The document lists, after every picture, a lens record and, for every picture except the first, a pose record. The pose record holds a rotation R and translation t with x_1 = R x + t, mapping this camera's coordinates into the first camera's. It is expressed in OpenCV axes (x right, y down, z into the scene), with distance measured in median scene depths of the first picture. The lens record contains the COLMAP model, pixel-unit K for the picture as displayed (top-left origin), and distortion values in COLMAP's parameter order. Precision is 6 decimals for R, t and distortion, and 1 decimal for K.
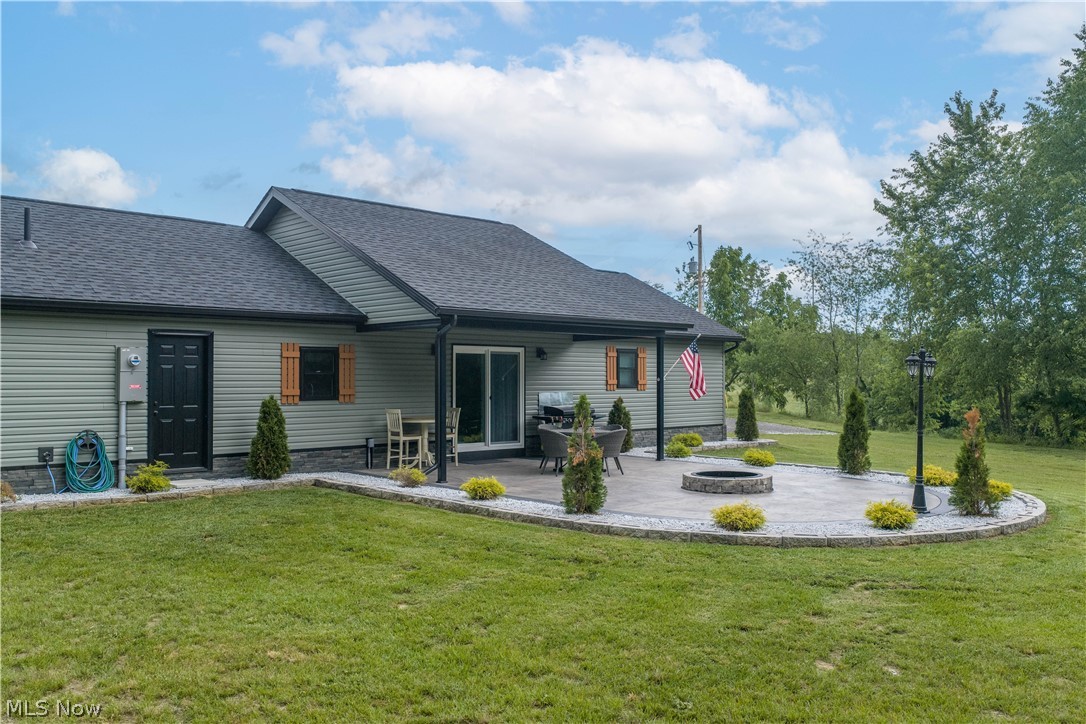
lens RADIAL K [[902.5, 0, 544.2], [0, 902.5, 365.0], [0, 0, 1]] dist [0.025877, -0.048576]
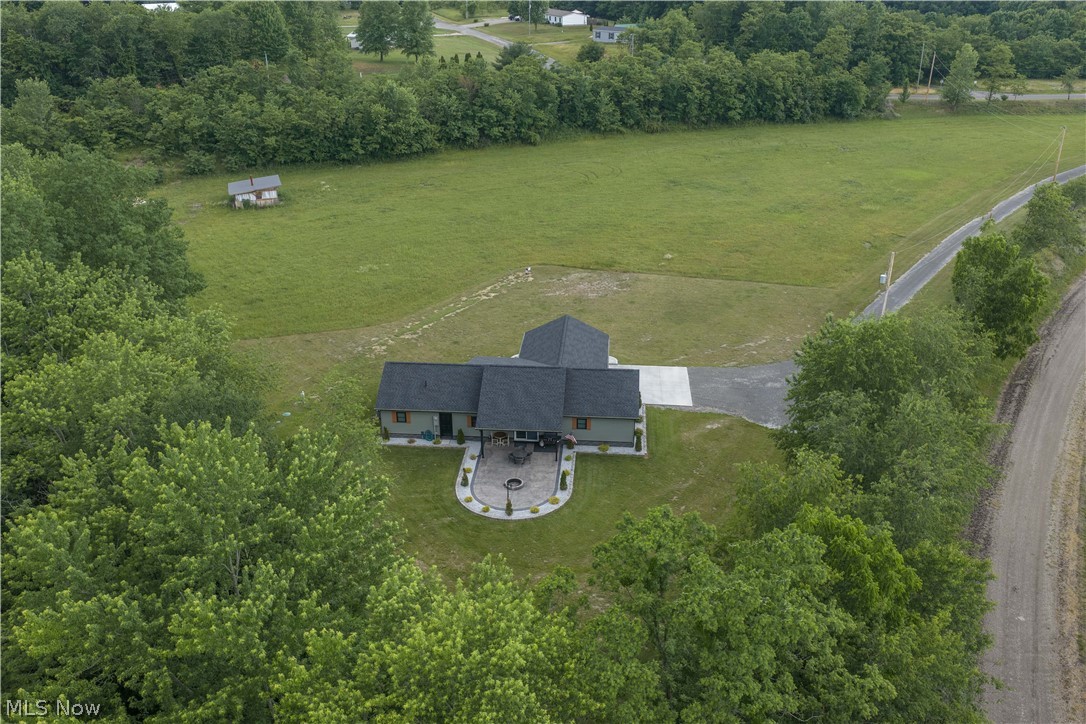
lens RADIAL K [[902.5, 0, 544.2], [0, 902.5, 365.0], [0, 0, 1]] dist [0.025877, -0.048576]
pose [[0.648133, 0.313197, -0.694141, 2.889292], [0.019754, 0.904290, 0.426461, -2.079278], [0.761271, -0.290116, 0.579913, -1.205347]]
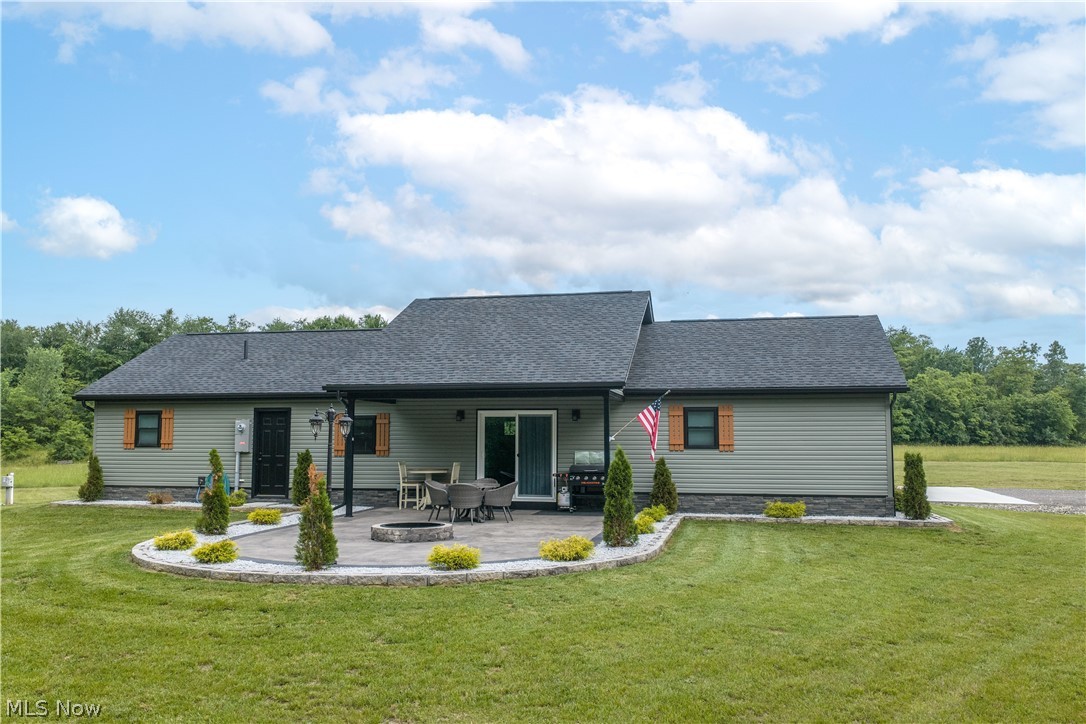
lens RADIAL K [[902.5, 0, 544.2], [0, 902.5, 365.0], [0, 0, 1]] dist [0.025877, -0.048576]
pose [[0.541393, -0.071423, -0.837731, 1.060156], [0.010798, 0.996894, -0.078014, 0.013635], [0.840700, 0.033190, 0.540482, 0.470986]]
